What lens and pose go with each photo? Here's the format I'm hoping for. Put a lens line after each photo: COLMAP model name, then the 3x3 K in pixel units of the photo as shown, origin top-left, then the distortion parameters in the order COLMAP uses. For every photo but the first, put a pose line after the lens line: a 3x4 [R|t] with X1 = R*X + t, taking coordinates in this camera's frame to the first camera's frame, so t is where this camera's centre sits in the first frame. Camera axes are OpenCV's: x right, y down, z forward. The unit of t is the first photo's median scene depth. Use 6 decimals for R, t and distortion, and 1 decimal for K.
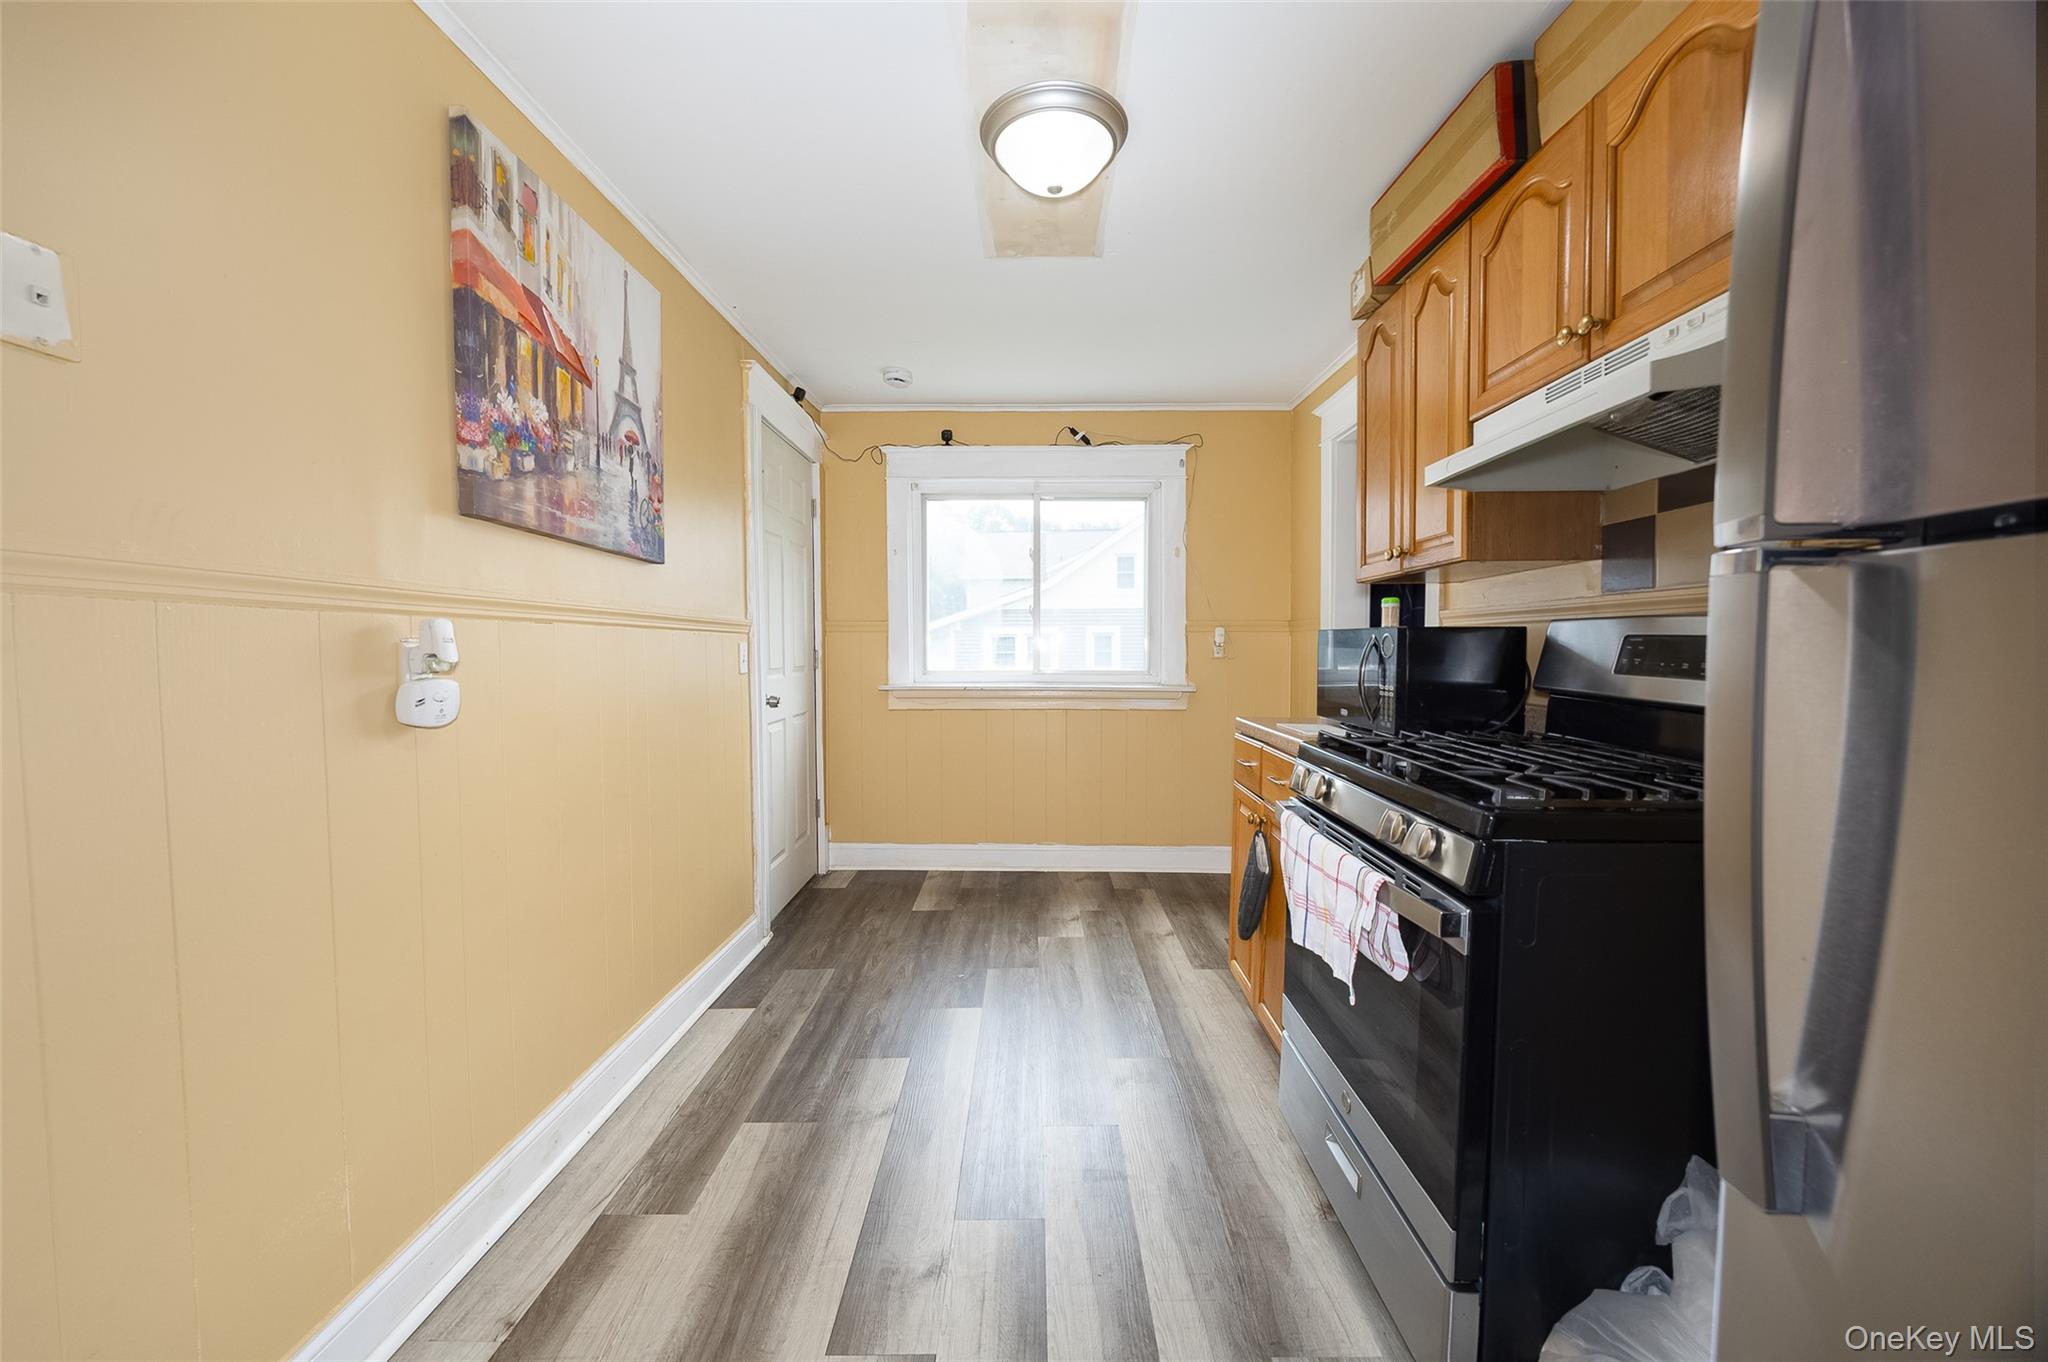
lens RADIAL K [[829.8, 0, 1027.0], [0, 829.8, 678.8], [0, 0, 1]] dist [0.000346, 0.000023]
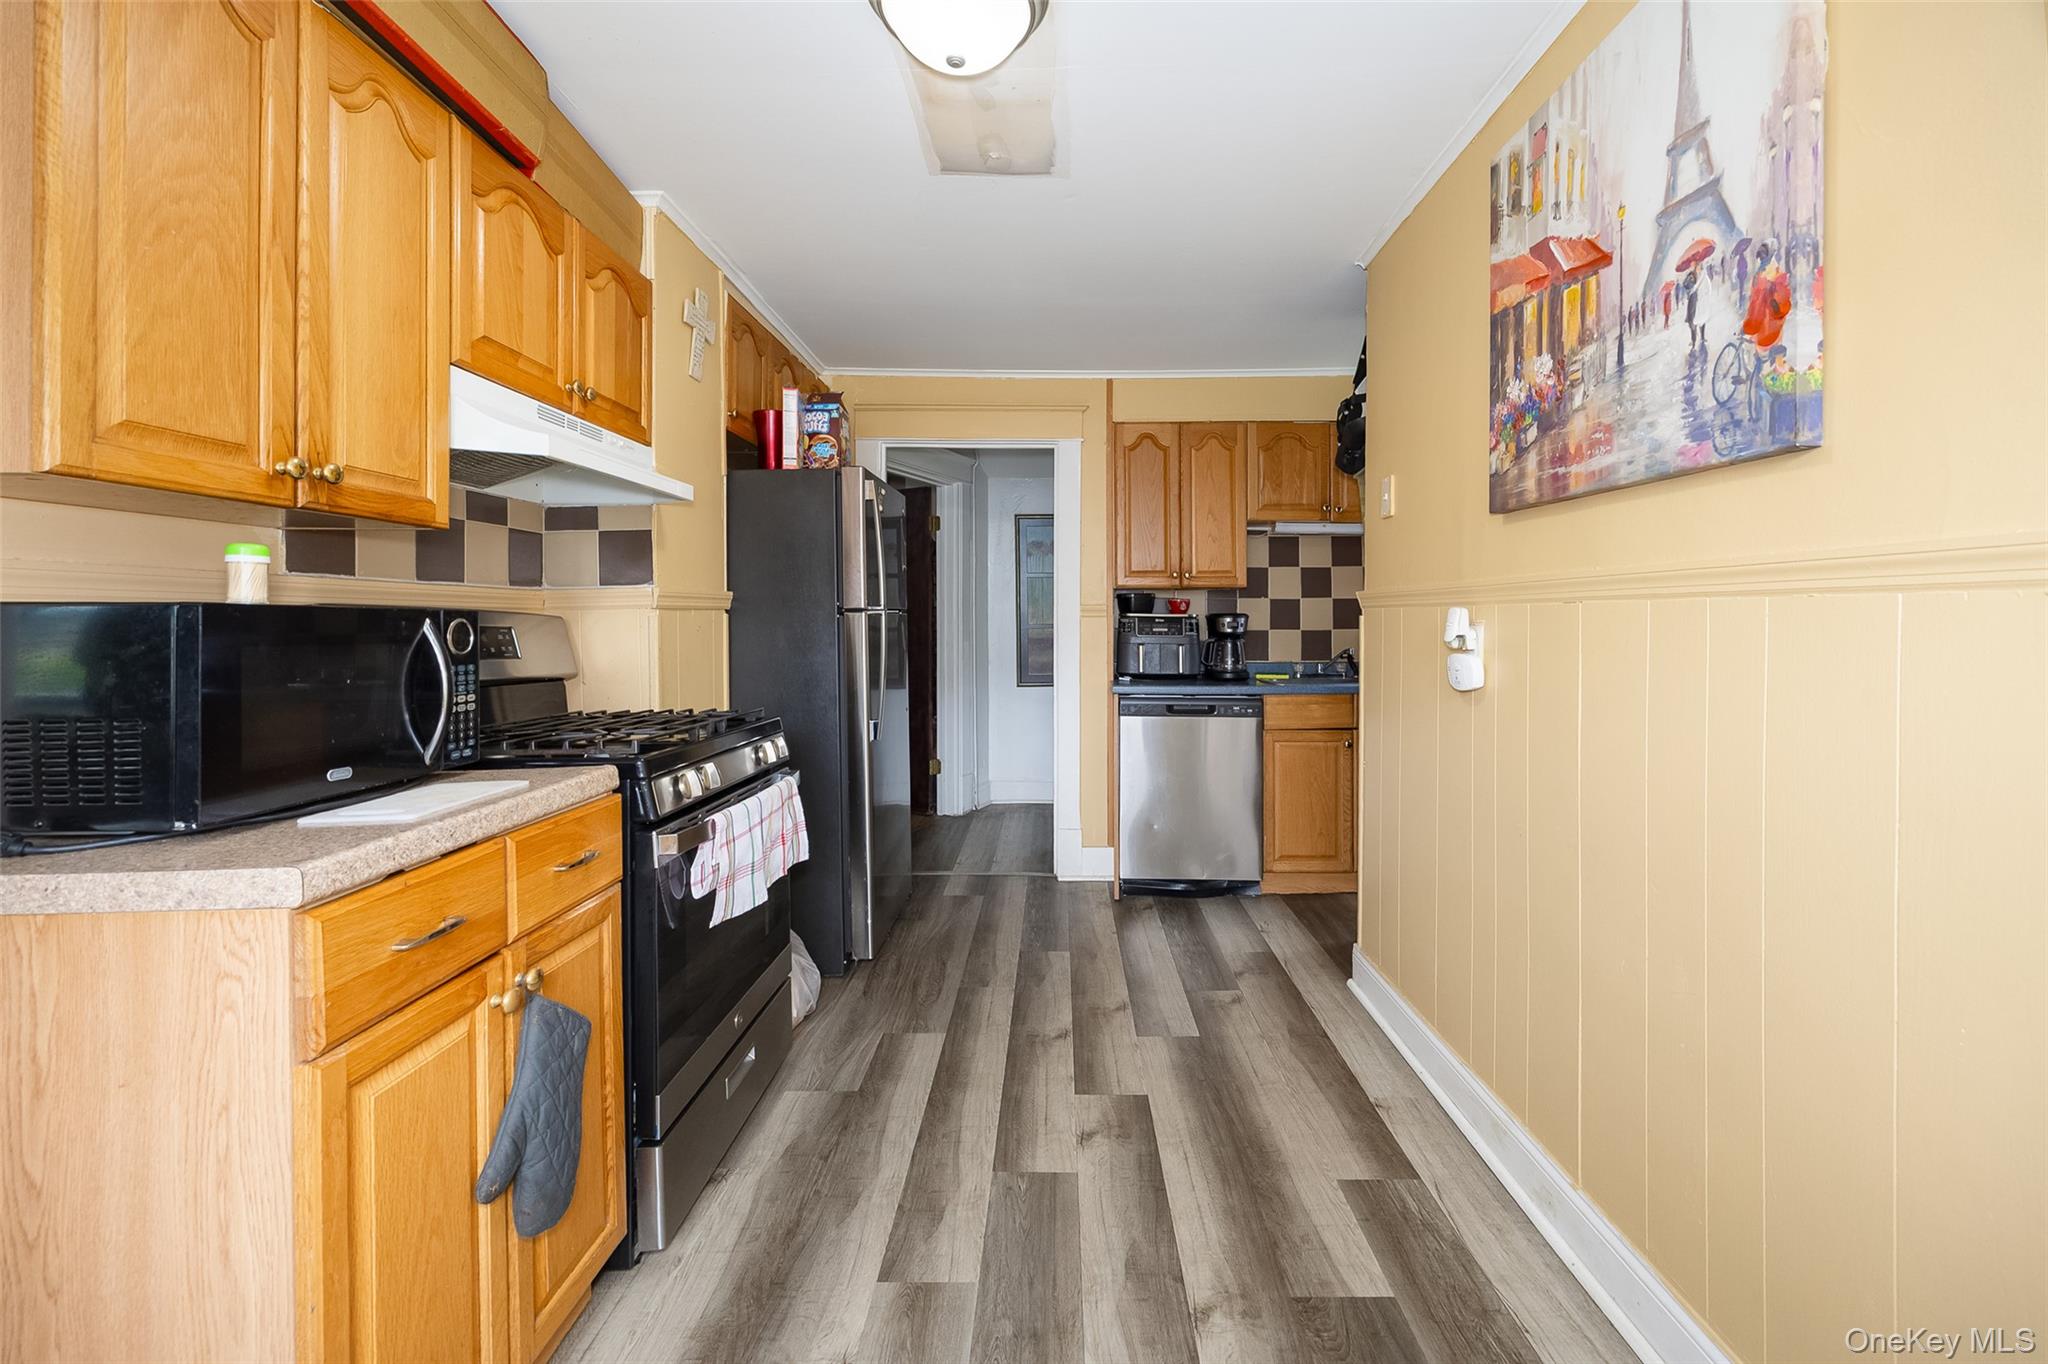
lens RADIAL K [[829.8, 0, 1084.0], [0, 829.8, 629.1], [0, 0, 1]] dist [0.000346, 0.000023]
pose [[-0.999251, 0.008336, -0.037777, -0.057112], [0.006557, 0.998874, 0.046992, -0.085120], [0.038127, 0.046709, -0.998181, 1.869170]]
